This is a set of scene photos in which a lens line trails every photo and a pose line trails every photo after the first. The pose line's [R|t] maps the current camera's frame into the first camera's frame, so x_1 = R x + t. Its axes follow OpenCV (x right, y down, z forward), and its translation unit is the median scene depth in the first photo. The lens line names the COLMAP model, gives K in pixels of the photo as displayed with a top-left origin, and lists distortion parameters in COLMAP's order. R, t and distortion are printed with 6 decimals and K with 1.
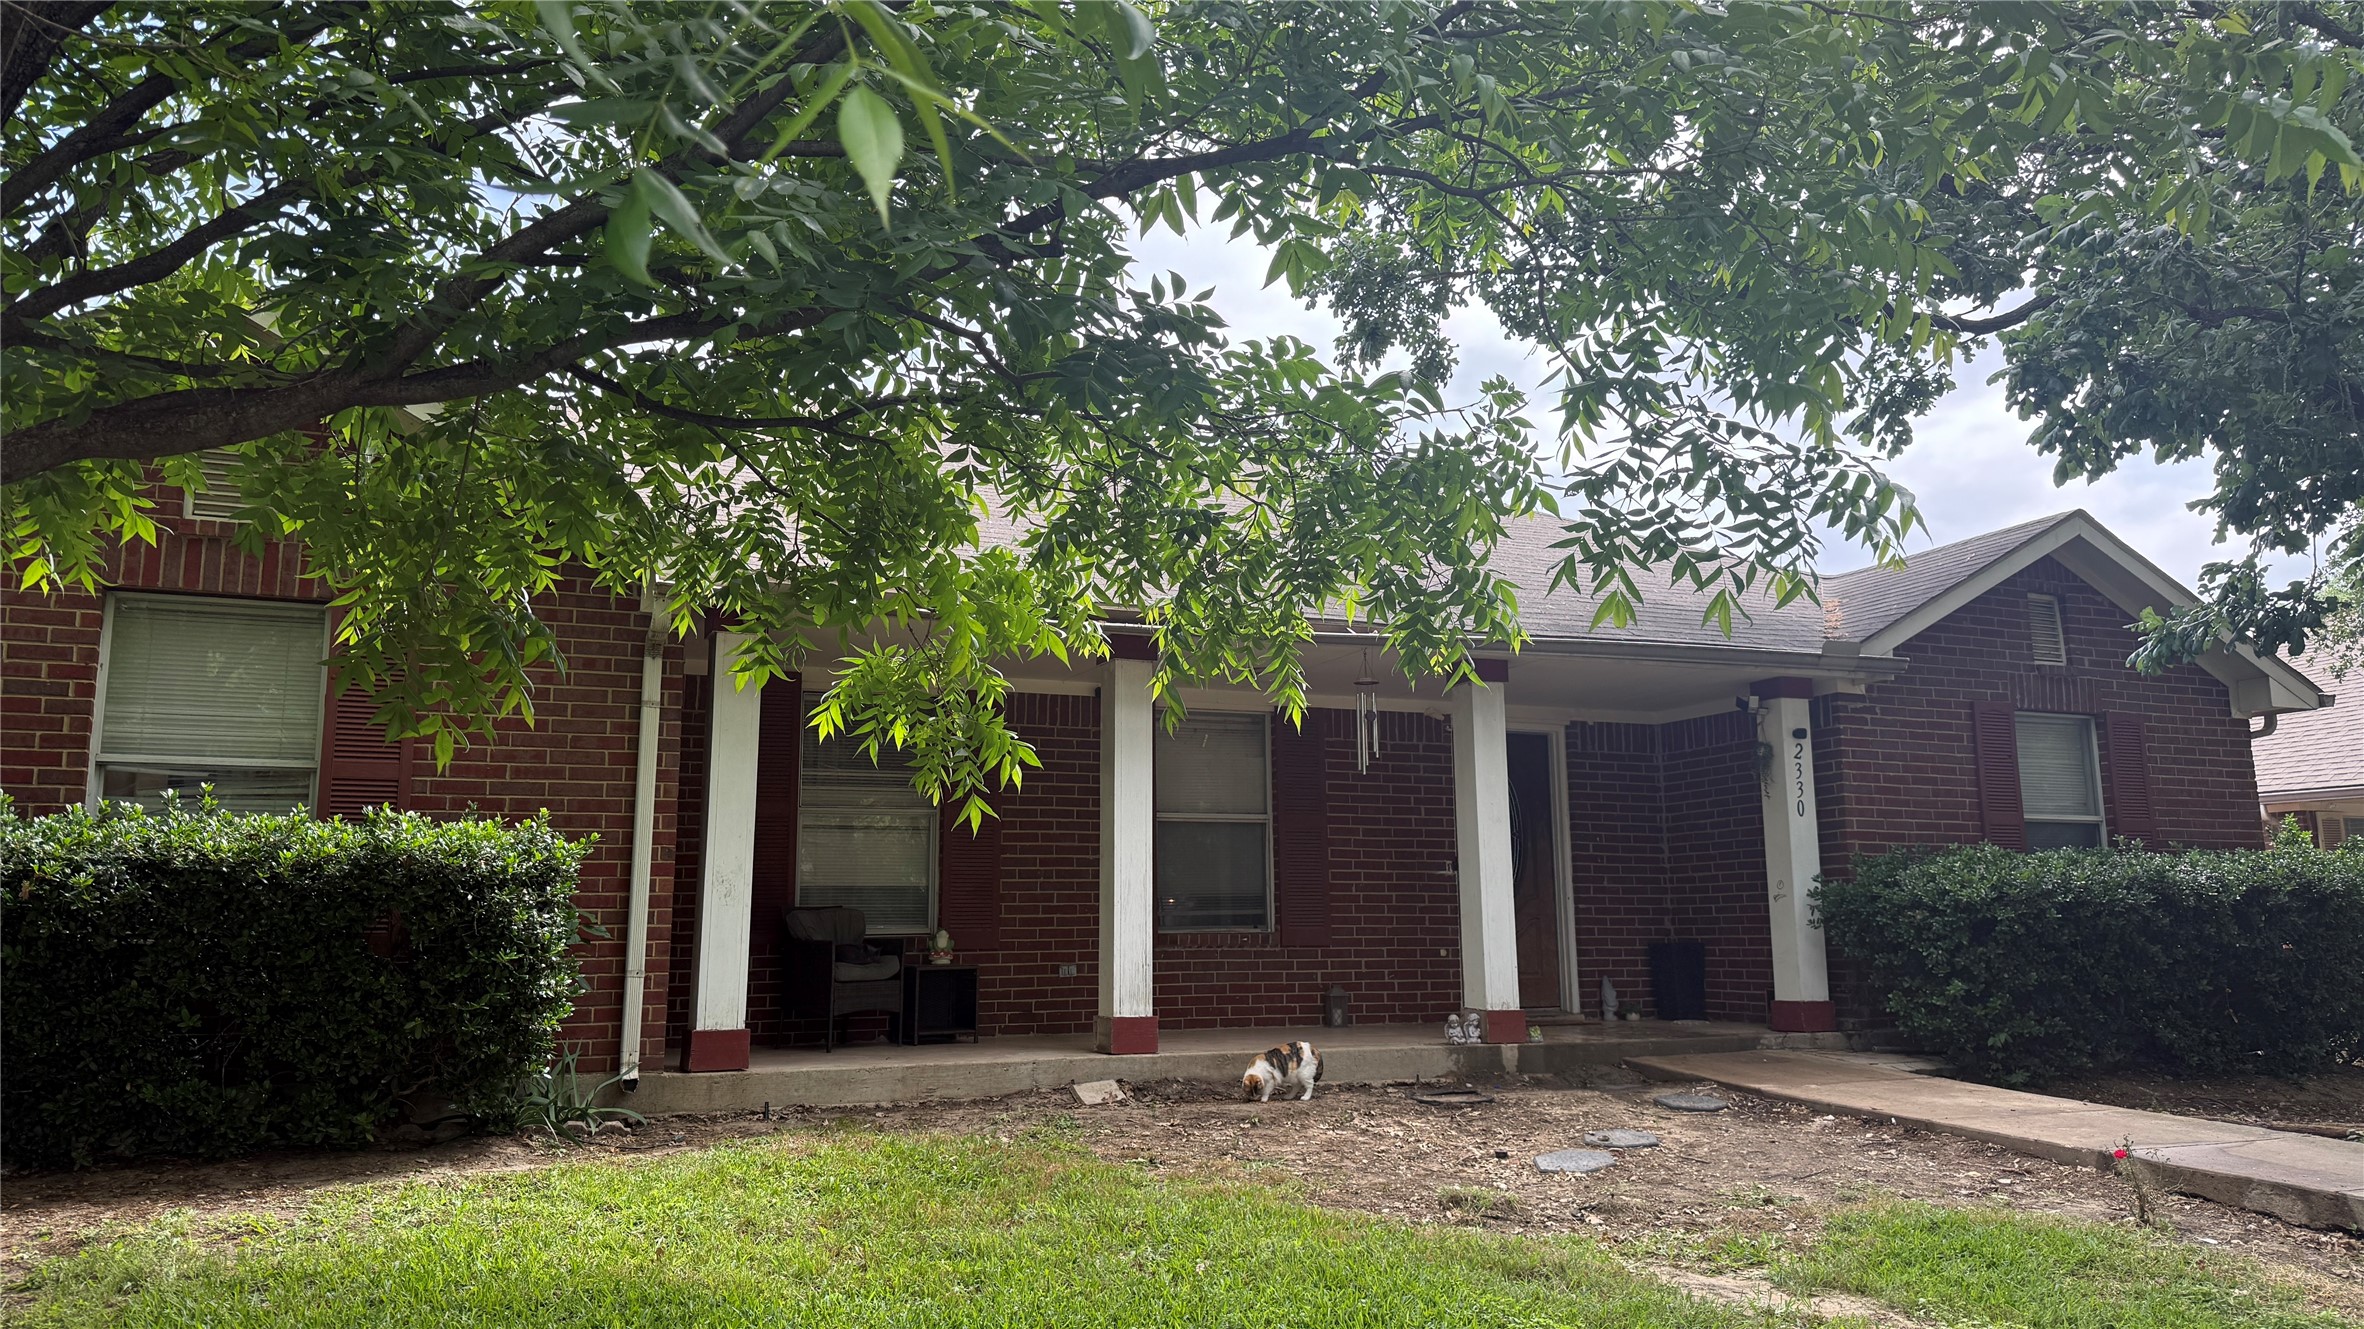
lens RADIAL K [[1665.4, 0, 1167.8], [0, 1665.4, 661.0], [0, 0, 1]] dist [0.095081, -0.137176]
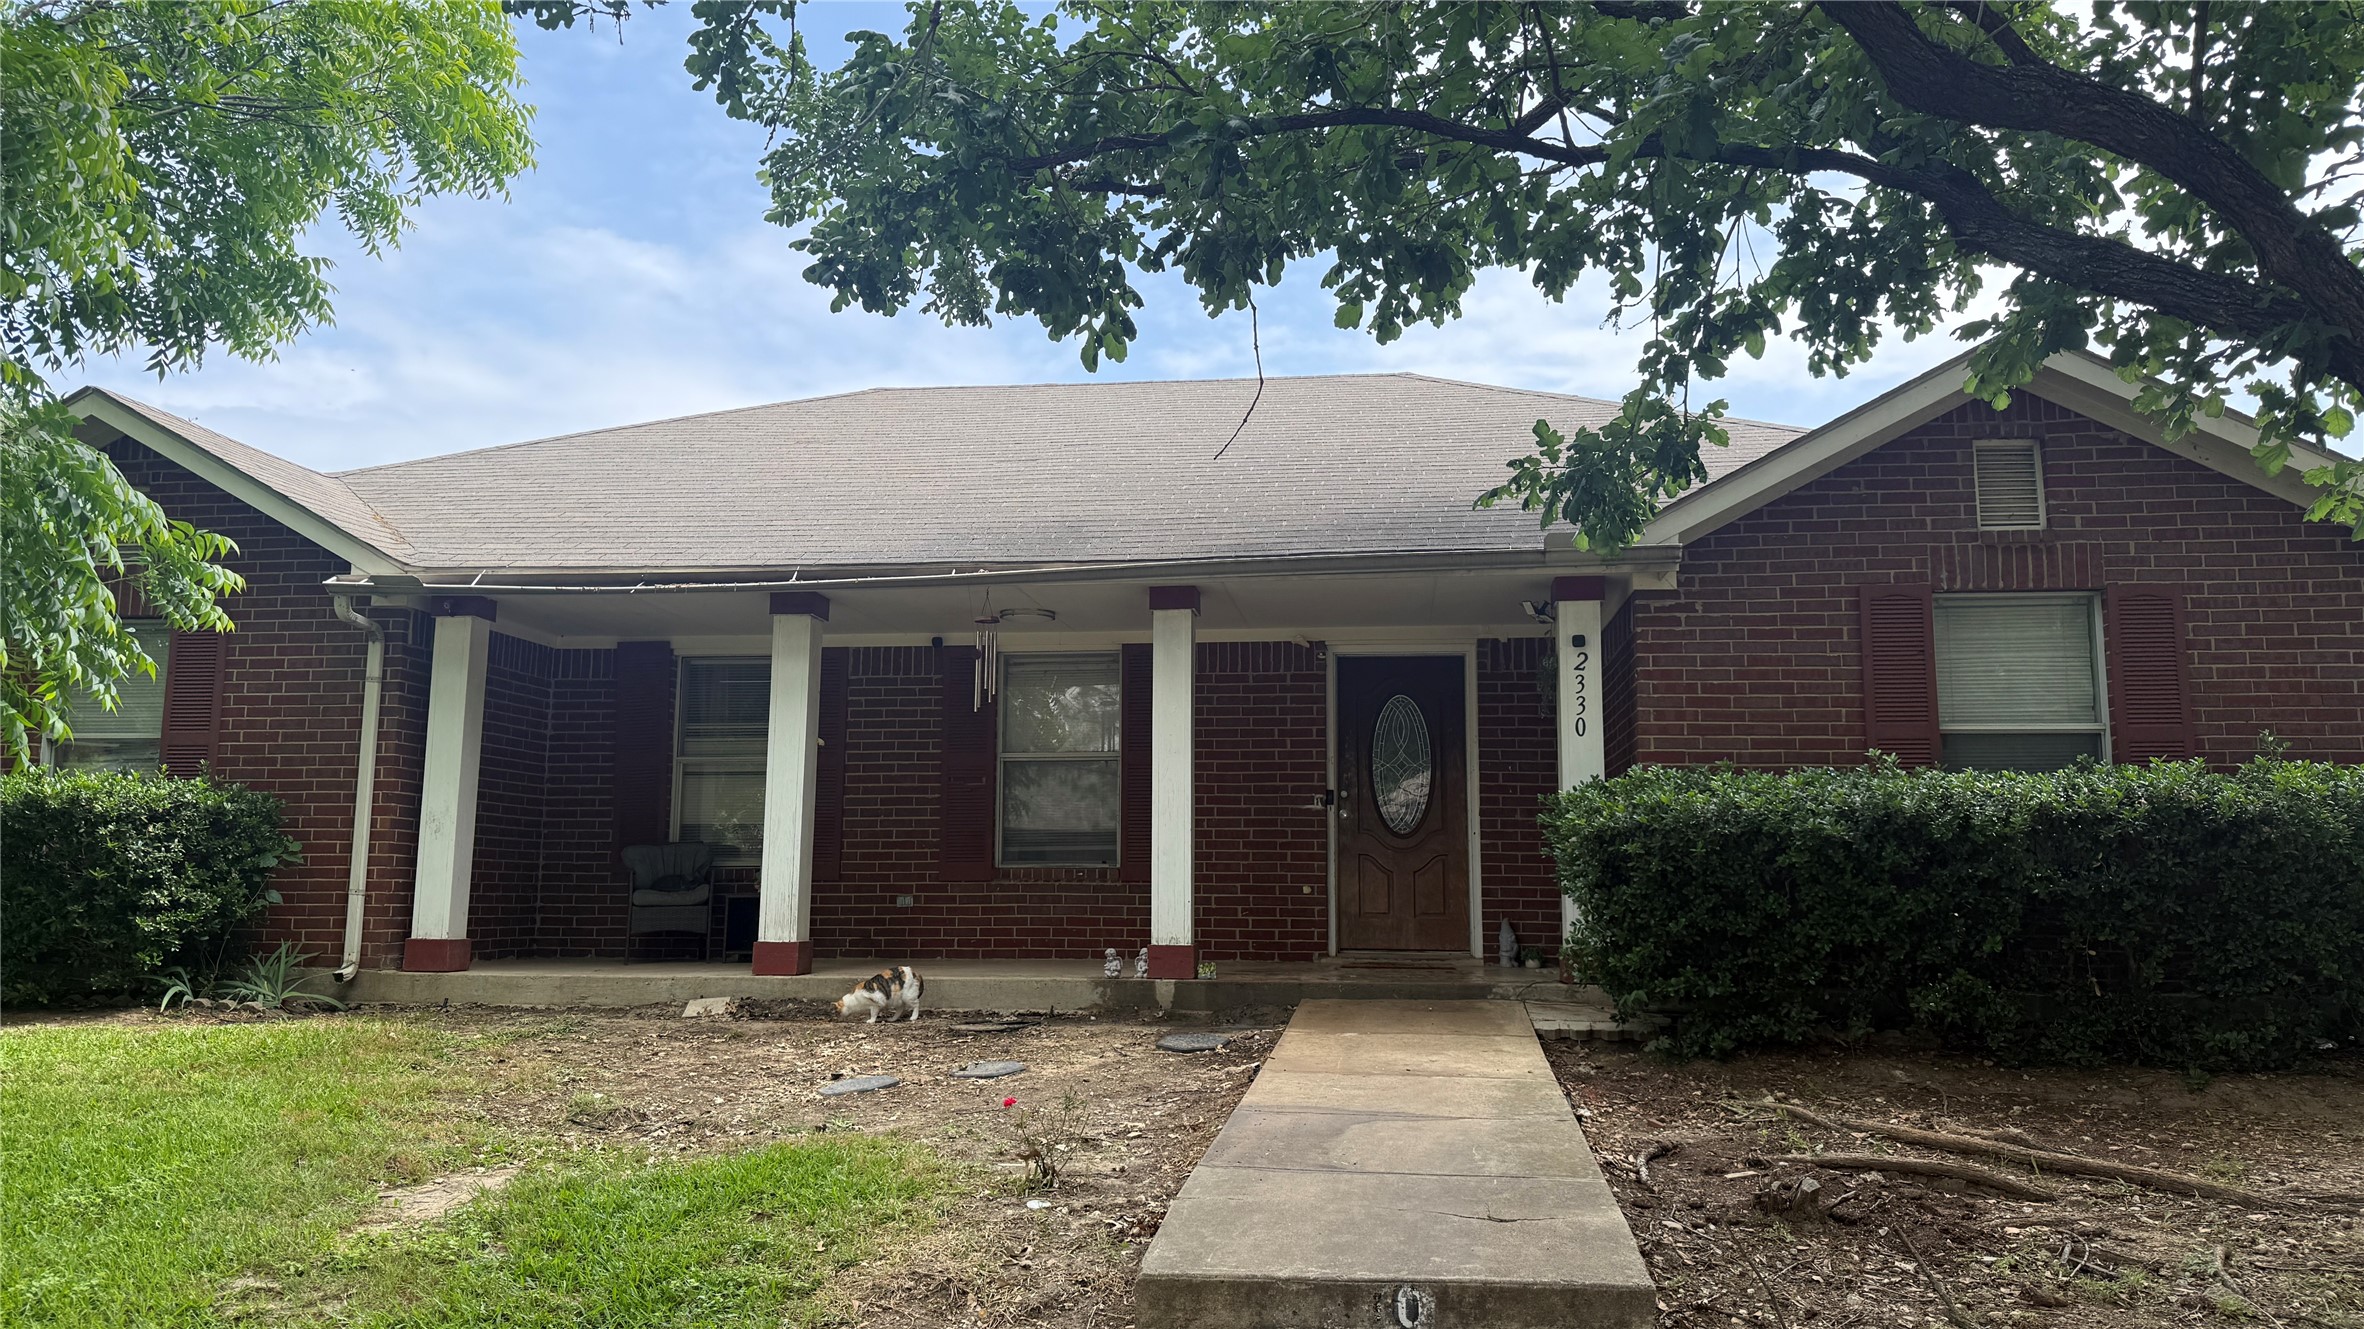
lens RADIAL K [[1665.4, 0, 1172.9], [0, 1665.4, 666.5], [0, 0, 1]] dist [0.095081, -0.137176]
pose [[0.867712, -0.052909, -0.494244, 0.620763], [0.069362, 0.997479, 0.014993, 0.028912], [0.492205, -0.047291, 0.869194, 0.147181]]
